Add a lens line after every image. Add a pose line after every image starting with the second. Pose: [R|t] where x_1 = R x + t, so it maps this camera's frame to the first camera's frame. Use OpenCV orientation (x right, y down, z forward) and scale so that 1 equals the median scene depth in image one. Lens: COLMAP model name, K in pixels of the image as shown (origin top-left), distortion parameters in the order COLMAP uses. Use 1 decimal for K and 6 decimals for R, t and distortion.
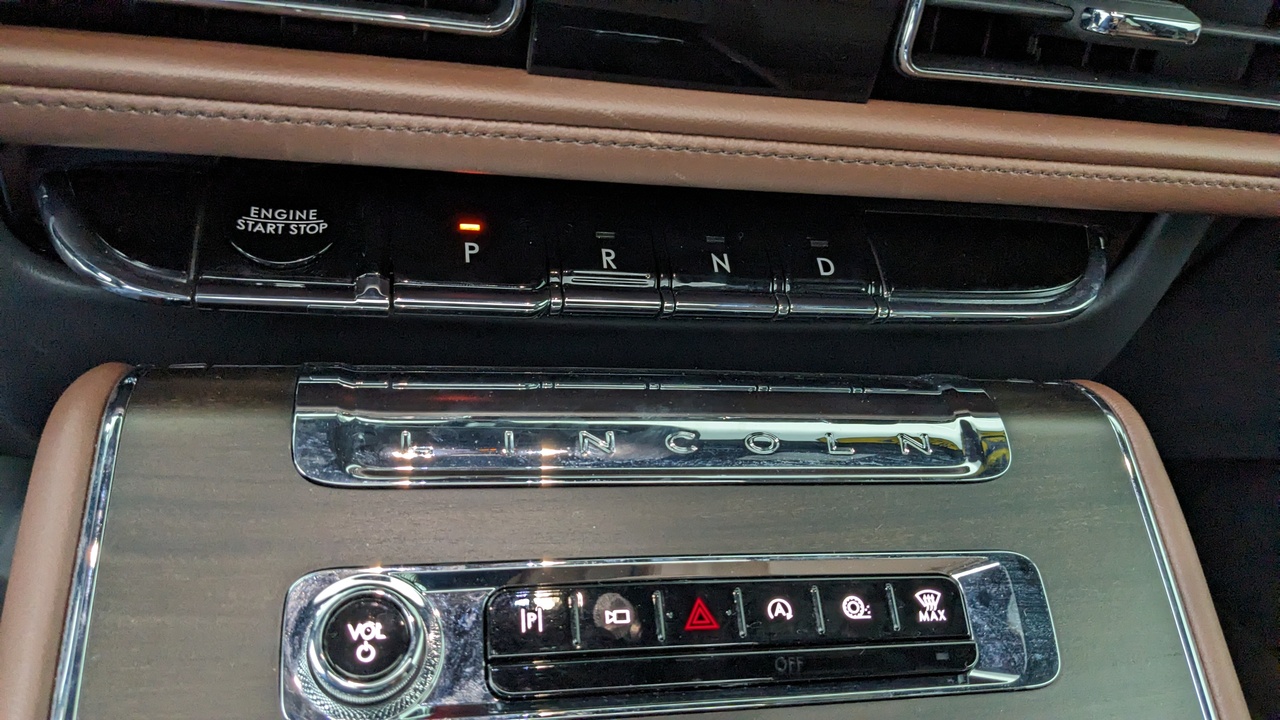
lens RADIAL K [[993.2, 0, 638.2], [0, 993.2, 387.2], [0, 0, 1]] dist [0.089152, -0.159936]
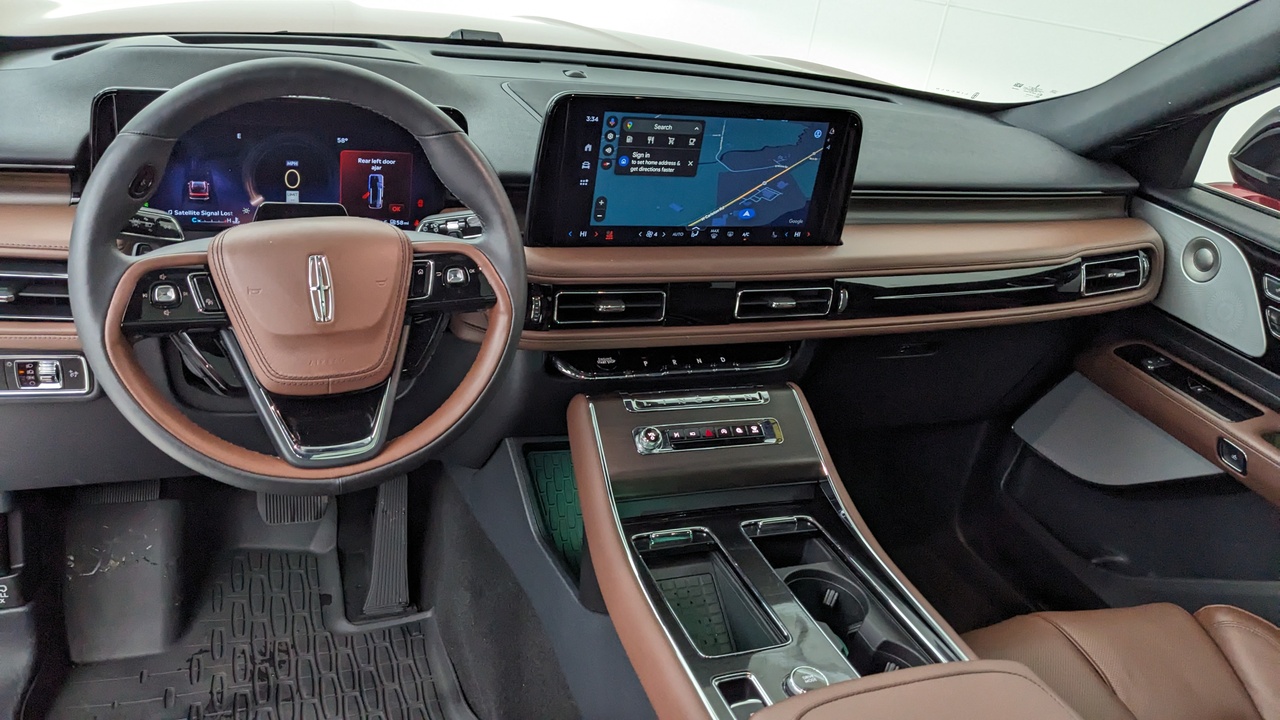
lens RADIAL K [[993.2, 0, 638.2], [0, 993.2, 387.2], [0, 0, 1]] dist [0.089152, -0.159936]
pose [[0.985028, -0.089395, 0.147403, -0.931479], [0.101716, 0.991729, -0.078276, 0.334390], [-0.139186, 0.092098, 0.985974, -3.601408]]
